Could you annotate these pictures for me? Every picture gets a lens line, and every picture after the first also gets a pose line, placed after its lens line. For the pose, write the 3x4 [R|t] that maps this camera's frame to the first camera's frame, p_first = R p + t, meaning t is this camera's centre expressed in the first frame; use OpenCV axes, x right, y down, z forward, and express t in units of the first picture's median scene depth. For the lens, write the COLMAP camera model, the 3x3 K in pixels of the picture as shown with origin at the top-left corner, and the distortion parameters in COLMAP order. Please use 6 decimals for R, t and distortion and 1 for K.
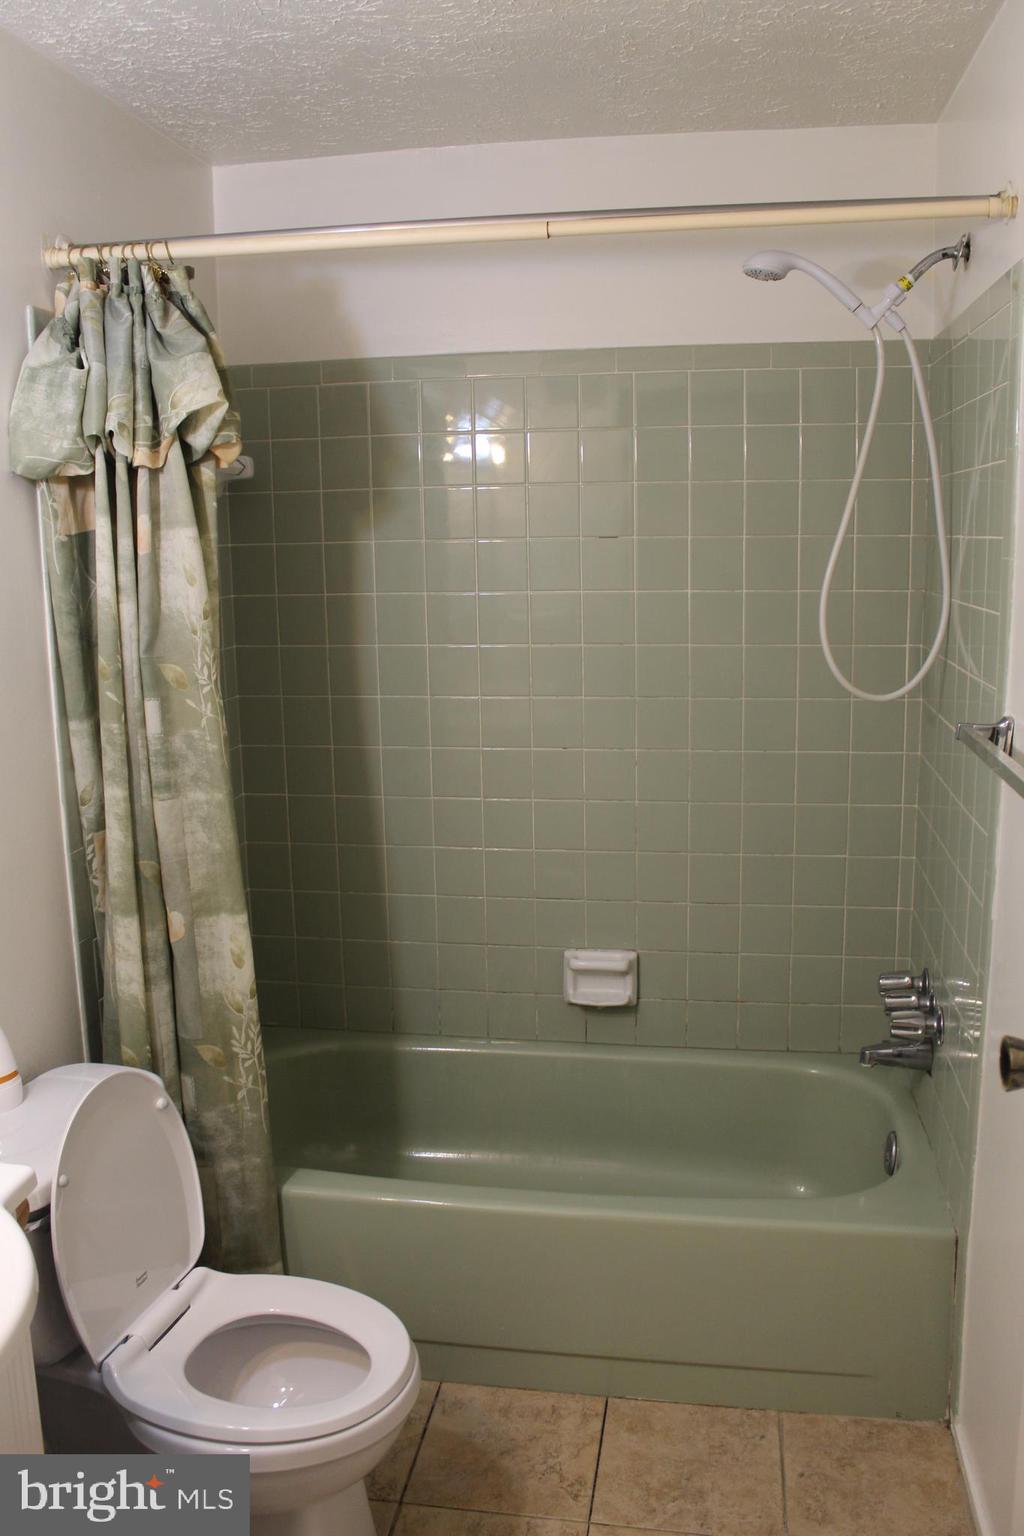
lens RADIAL K [[1281.3, 0, 510.7], [0, 1281.3, 748.6], [0, 0, 1]] dist [-0.163438, 0.144529]
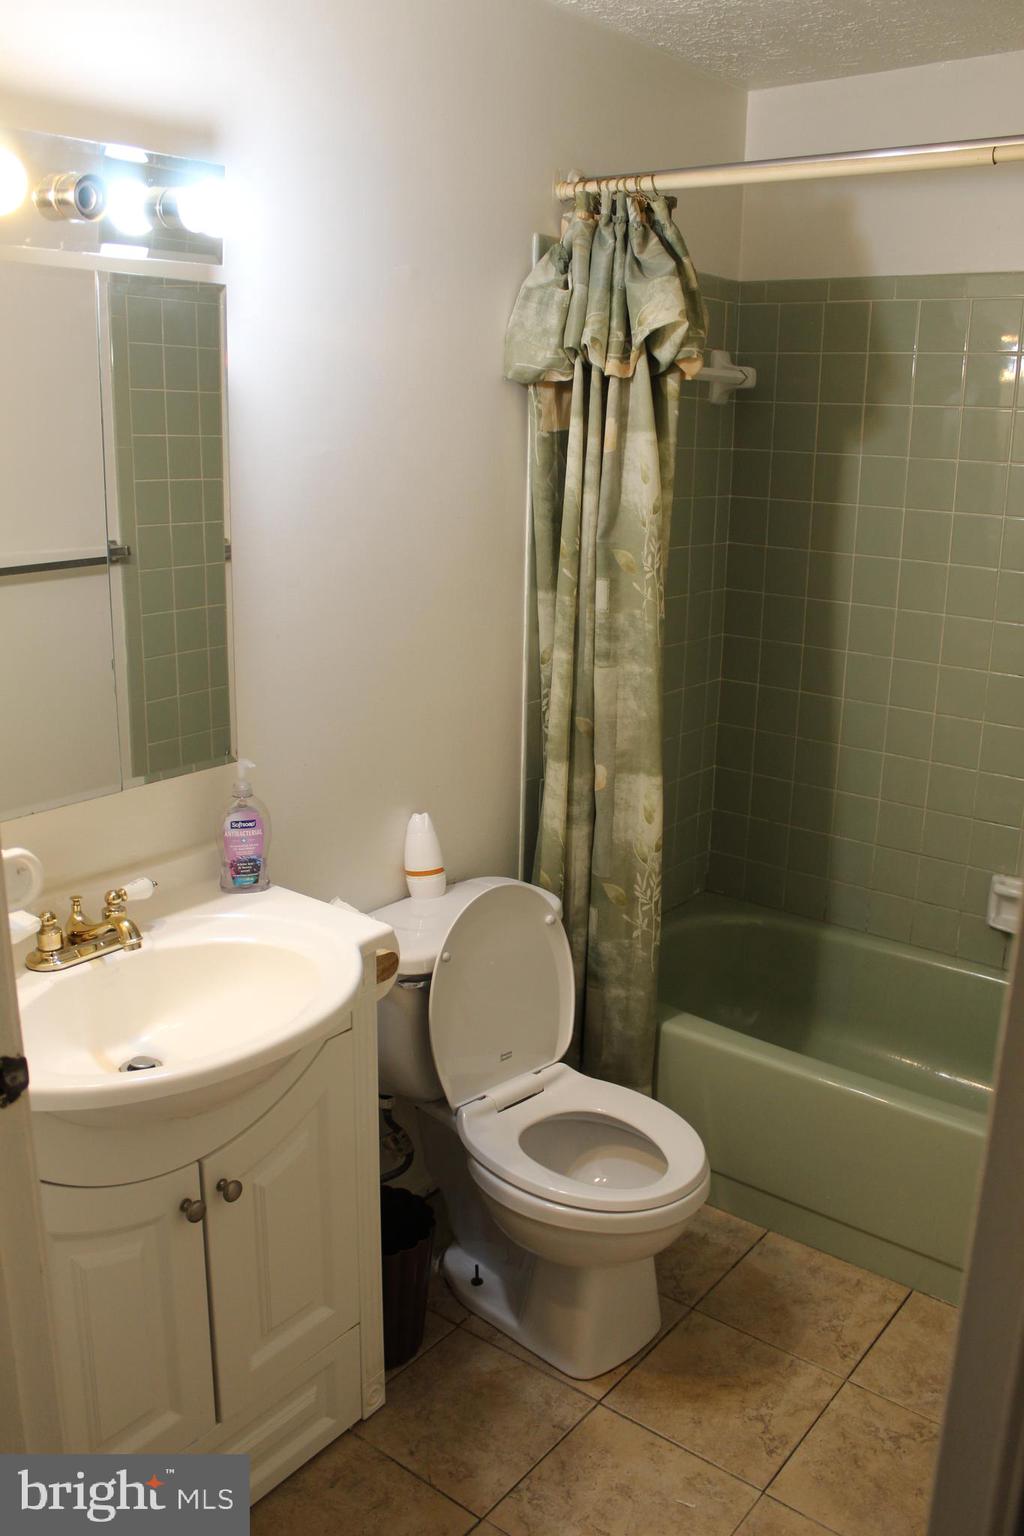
lens RADIAL K [[1281.3, 0, 510.7], [0, 1281.3, 748.6], [0, 0, 1]] dist [-0.163438, 0.144529]
pose [[0.876235, 0.154930, -0.456299, 0.199056], [-0.118935, 0.987144, 0.106779, -0.000918], [0.466976, -0.039294, 0.883397, -0.072869]]
